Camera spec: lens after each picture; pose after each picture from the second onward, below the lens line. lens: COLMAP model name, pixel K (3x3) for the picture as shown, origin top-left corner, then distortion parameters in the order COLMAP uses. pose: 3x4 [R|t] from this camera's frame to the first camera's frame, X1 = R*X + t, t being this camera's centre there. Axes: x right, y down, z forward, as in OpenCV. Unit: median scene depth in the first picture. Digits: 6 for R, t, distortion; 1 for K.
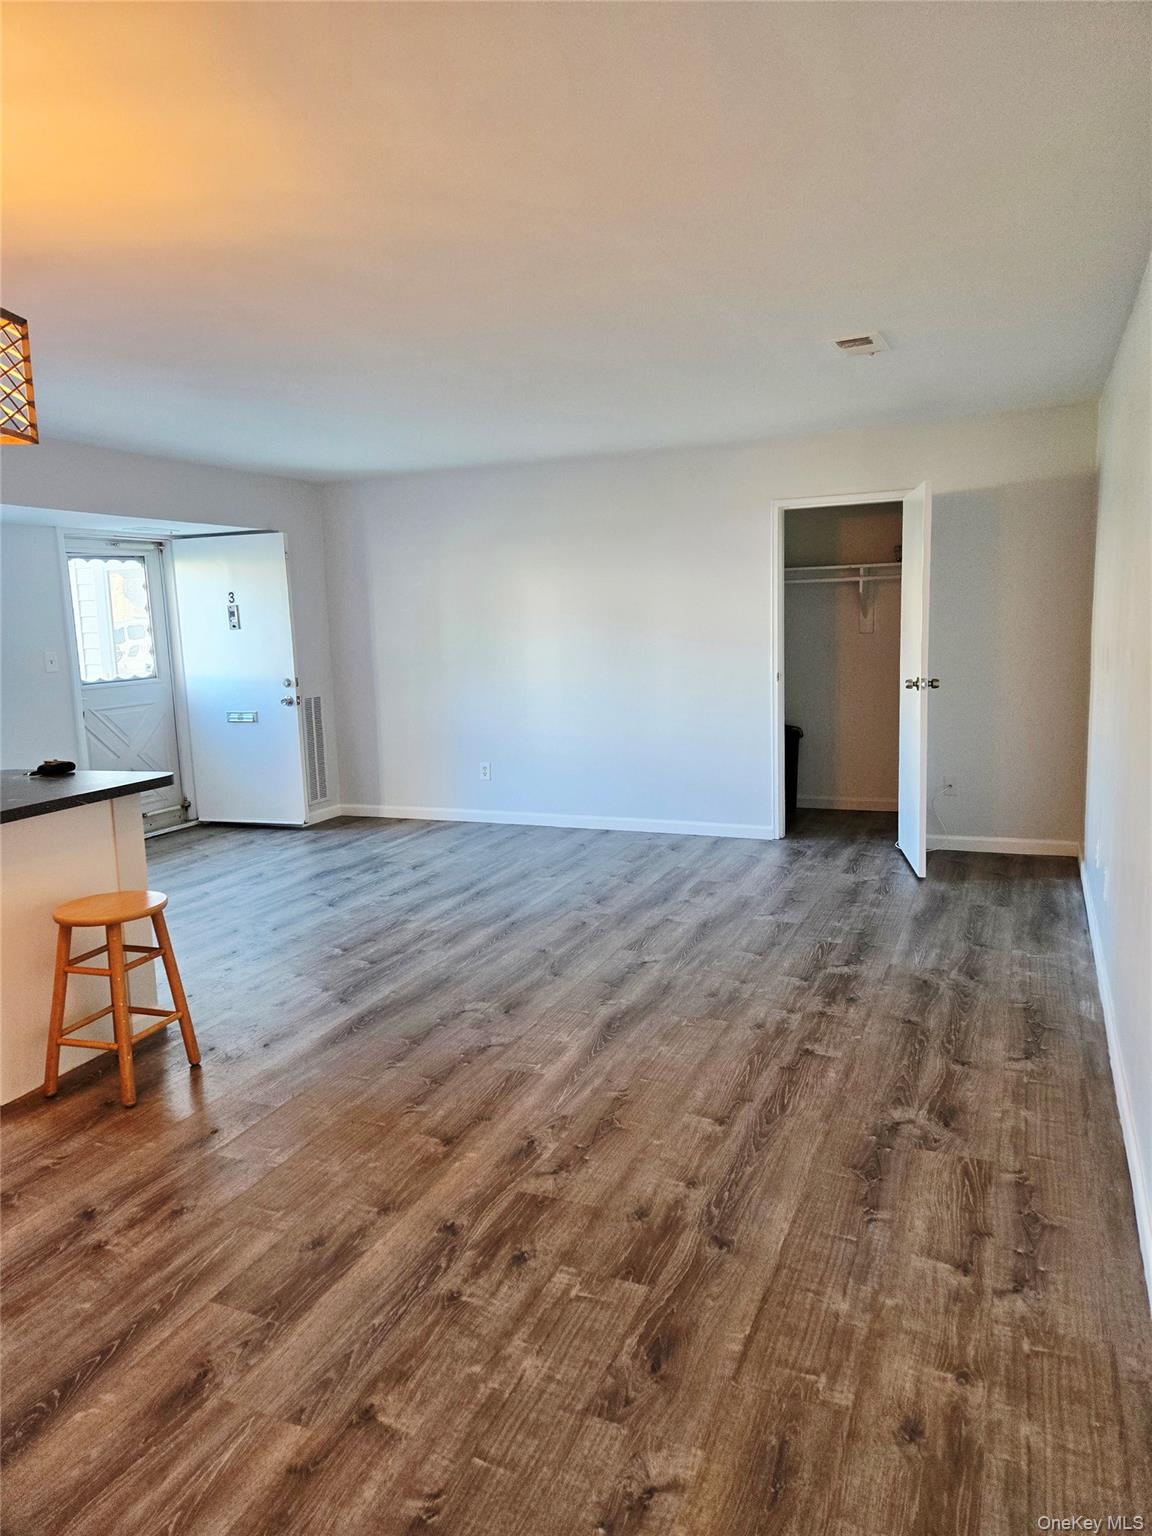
lens RADIAL K [[1024.5, 0, 578.5], [0, 1024.5, 748.8], [0, 0, 1]] dist [0.074668, -0.059771]
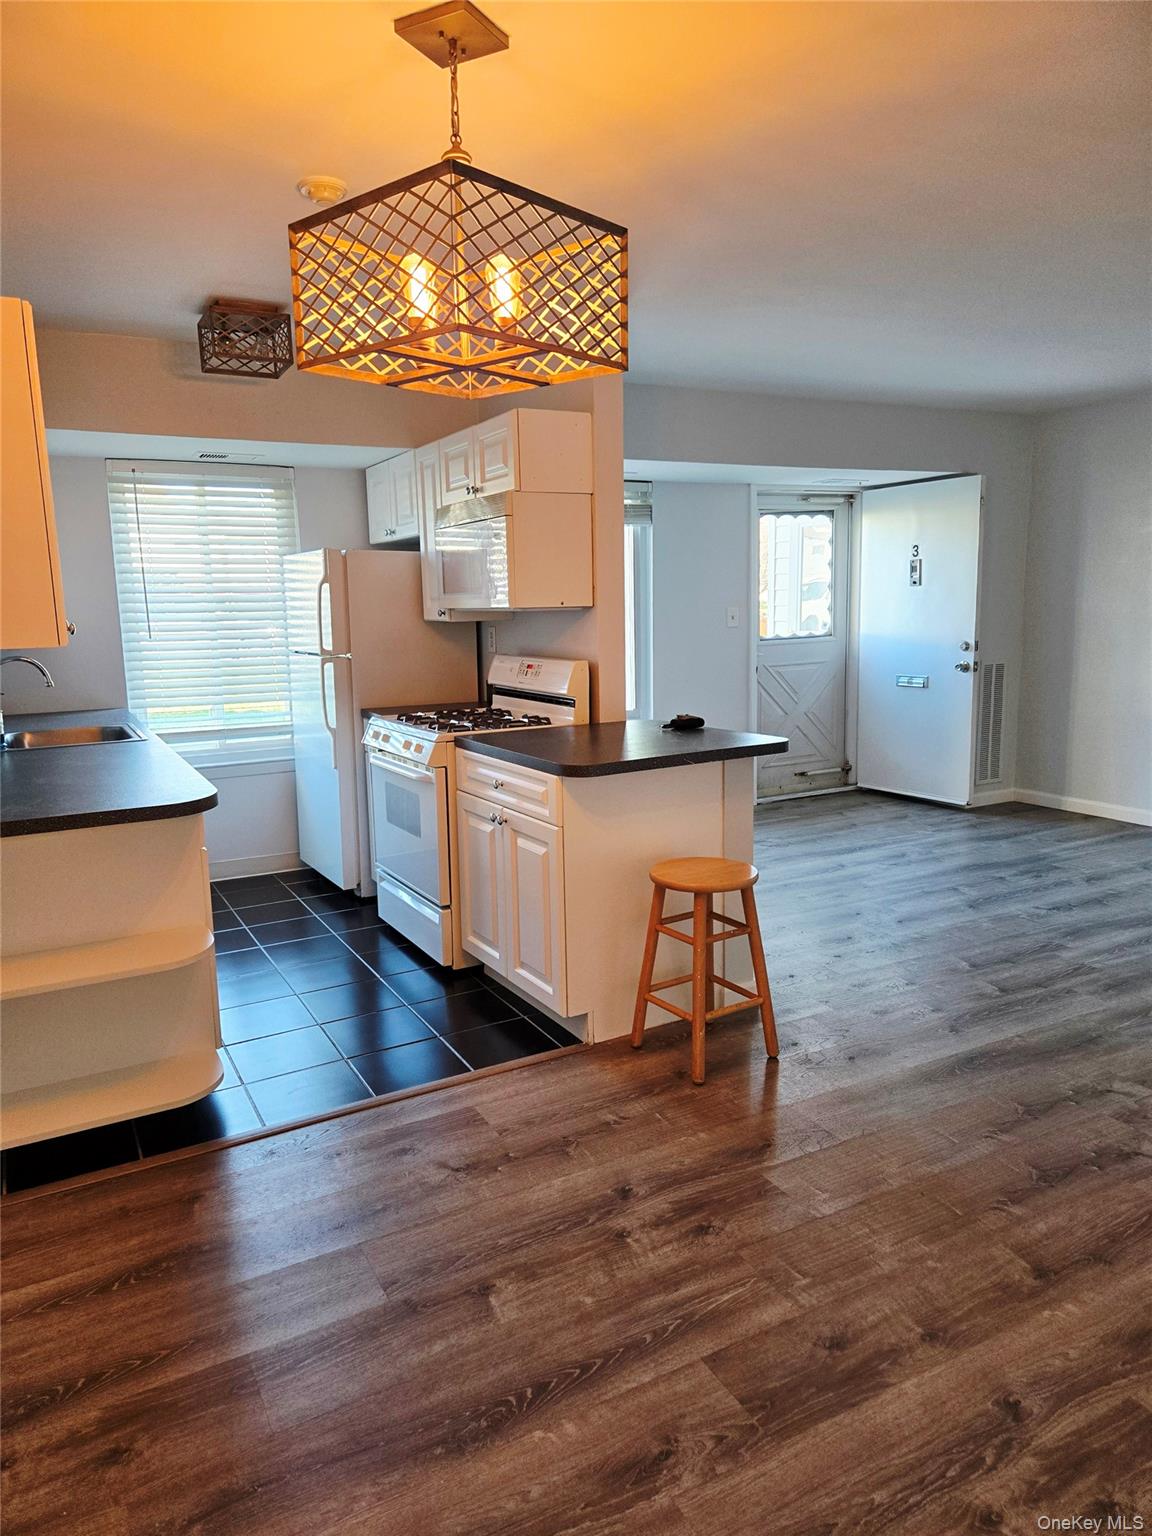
lens RADIAL K [[1024.5, 0, 573.0], [0, 1024.5, 764.7], [0, 0, 1]] dist [0.074668, -0.059771]
pose [[0.782516, 0.115592, -0.611806, 0.025037], [-0.083014, 0.993212, 0.081476, -0.015241], [0.617071, -0.012968, 0.786800, 0.183371]]
